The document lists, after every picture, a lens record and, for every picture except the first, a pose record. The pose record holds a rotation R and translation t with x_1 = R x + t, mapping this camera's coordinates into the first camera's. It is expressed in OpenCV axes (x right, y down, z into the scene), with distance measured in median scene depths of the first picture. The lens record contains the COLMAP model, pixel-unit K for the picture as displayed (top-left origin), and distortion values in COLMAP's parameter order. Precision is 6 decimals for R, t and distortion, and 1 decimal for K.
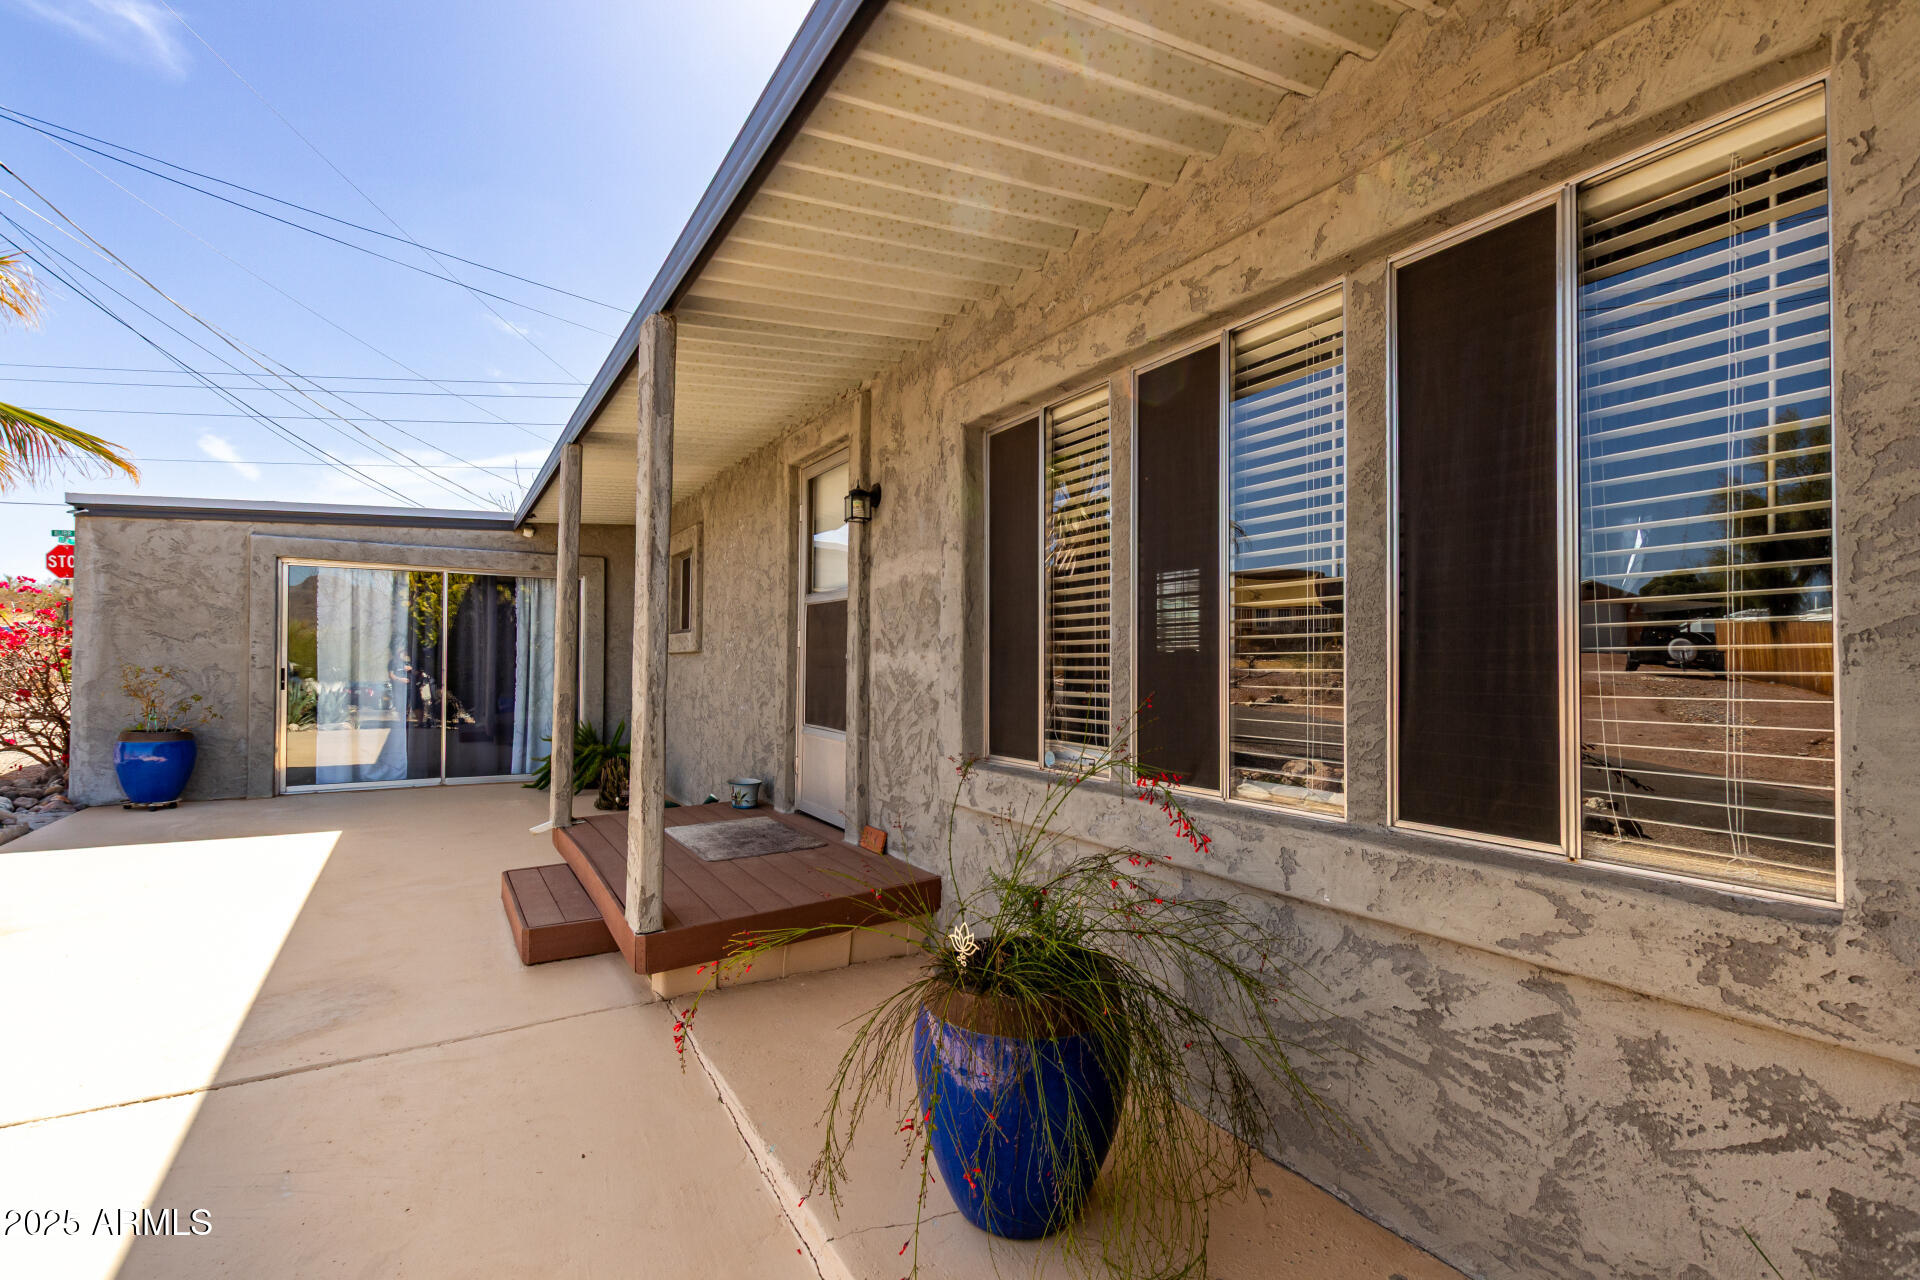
lens RADIAL K [[901.2, 0, 962.3], [0, 901.2, 639.8], [0, 0, 1]] dist [0.002200, -0.000904]
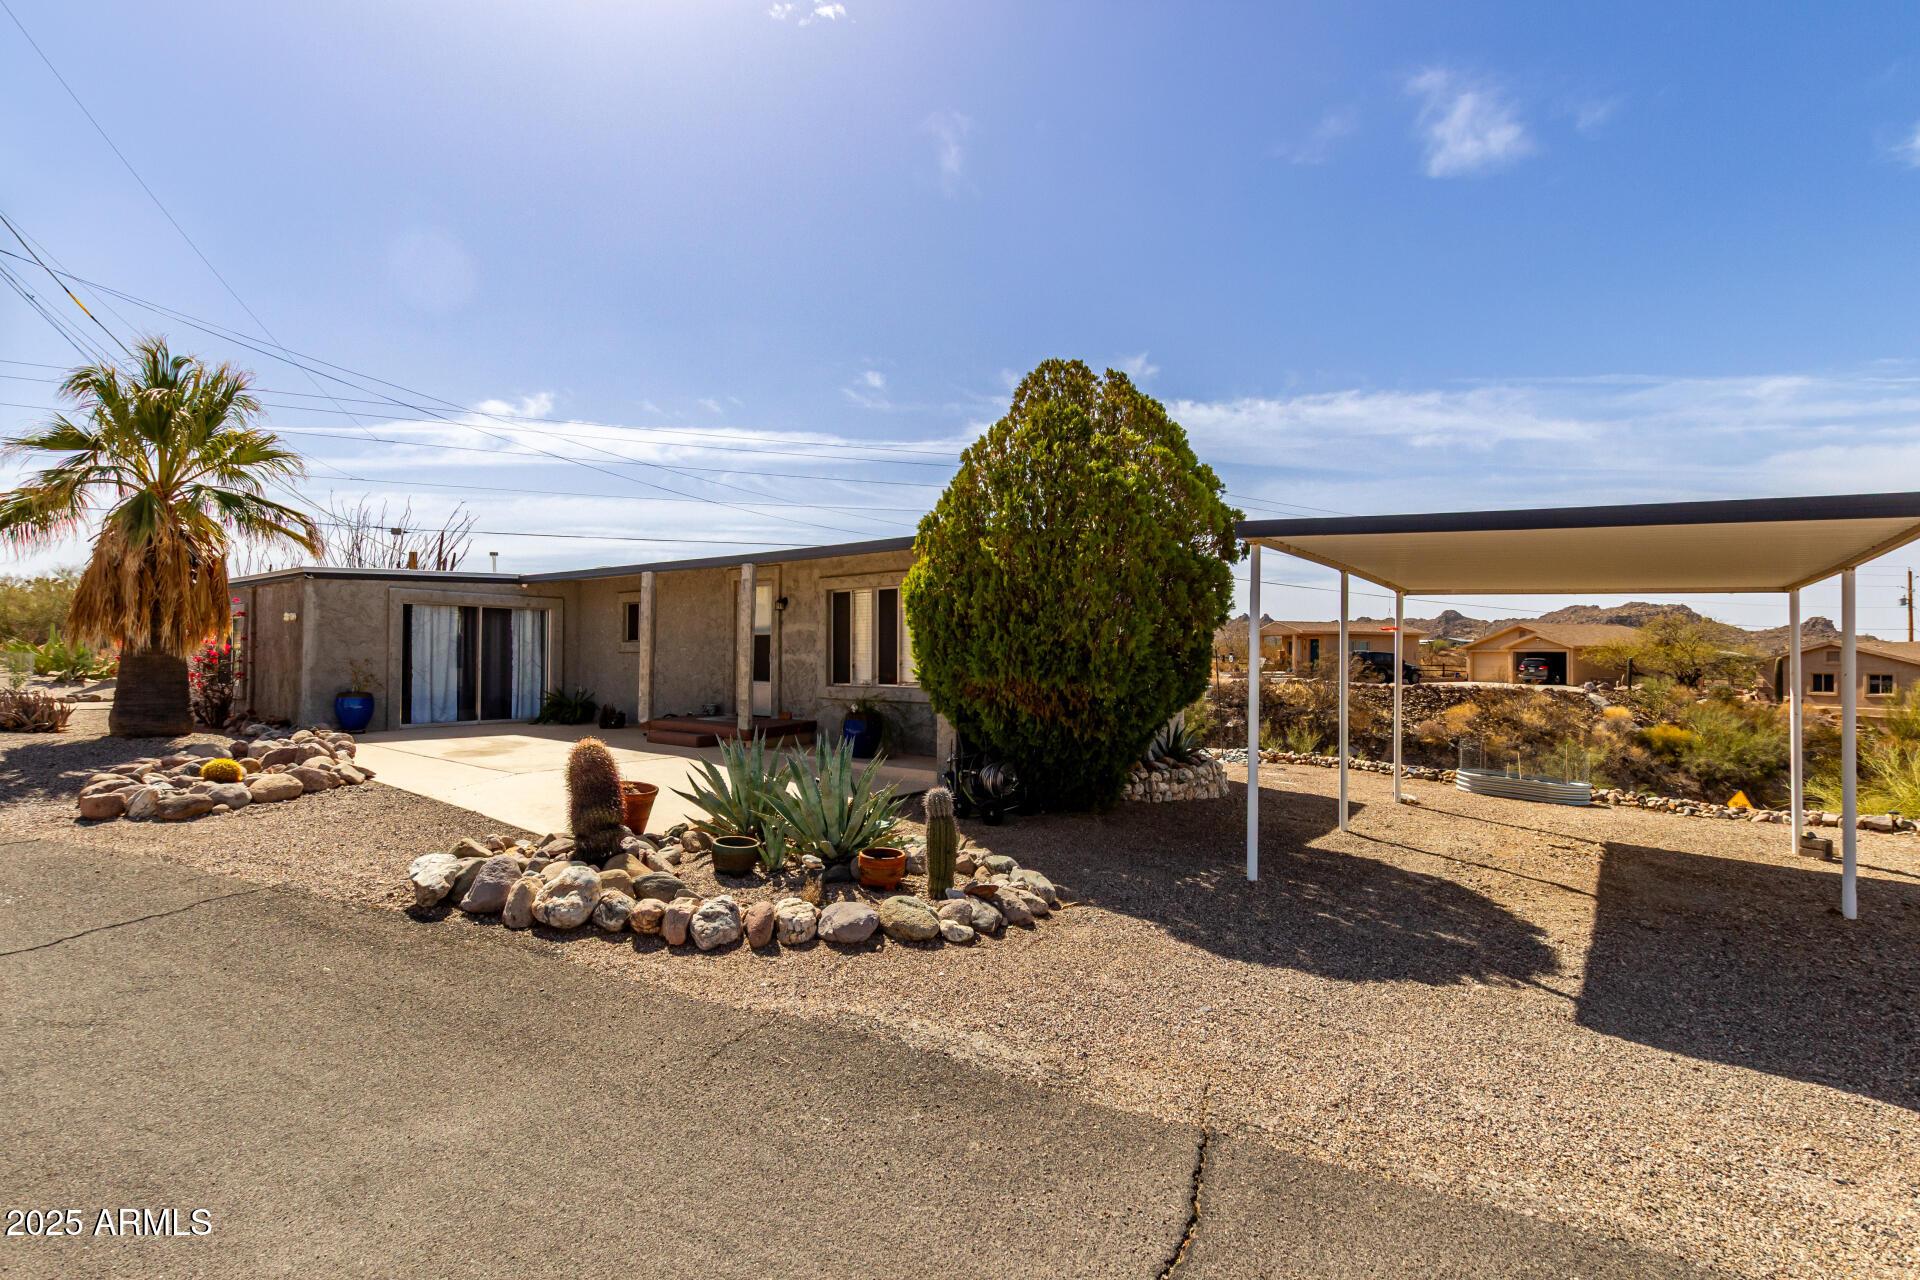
lens RADIAL K [[901.2, 0, 960.8], [0, 901.2, 642.8], [0, 0, 1]] dist [0.002200, -0.000904]
pose [[0.935262, 0.006800, 0.353890, -0.443929], [-0.009855, 0.999928, 0.006832, -0.035480], [-0.353818, -0.009877, 0.935262, -1.467329]]
